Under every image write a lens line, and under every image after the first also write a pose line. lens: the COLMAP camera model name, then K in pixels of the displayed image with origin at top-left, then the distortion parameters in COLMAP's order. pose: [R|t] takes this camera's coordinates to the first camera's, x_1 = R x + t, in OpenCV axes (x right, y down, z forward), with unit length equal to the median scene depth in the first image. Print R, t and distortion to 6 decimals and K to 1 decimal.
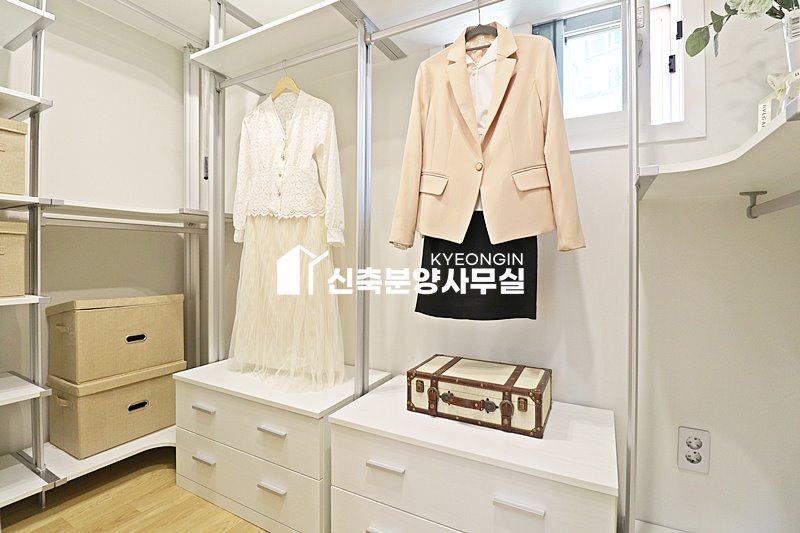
lens RADIAL K [[371.4, 0, 397.4], [0, 371.4, 263.4], [0, 0, 1]] dist [-0.014461, -0.005255]
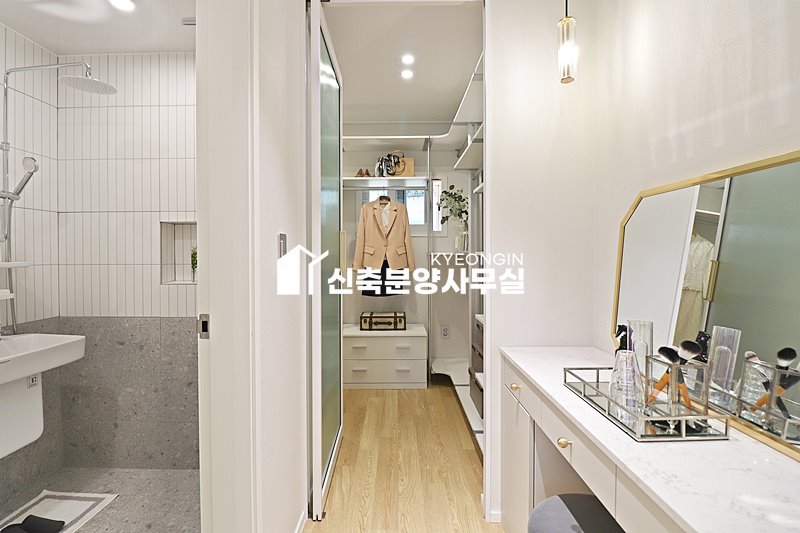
lens RADIAL K [[371.4, 0, 400.4], [0, 371.4, 254.5], [0, 0, 1]] dist [-0.014461, -0.005255]
pose [[0.872197, -0.012263, 0.489001, -1.137921], [0.011749, 0.999922, 0.004120, -0.191725], [-0.489014, 0.002152, 0.872273, -1.677917]]
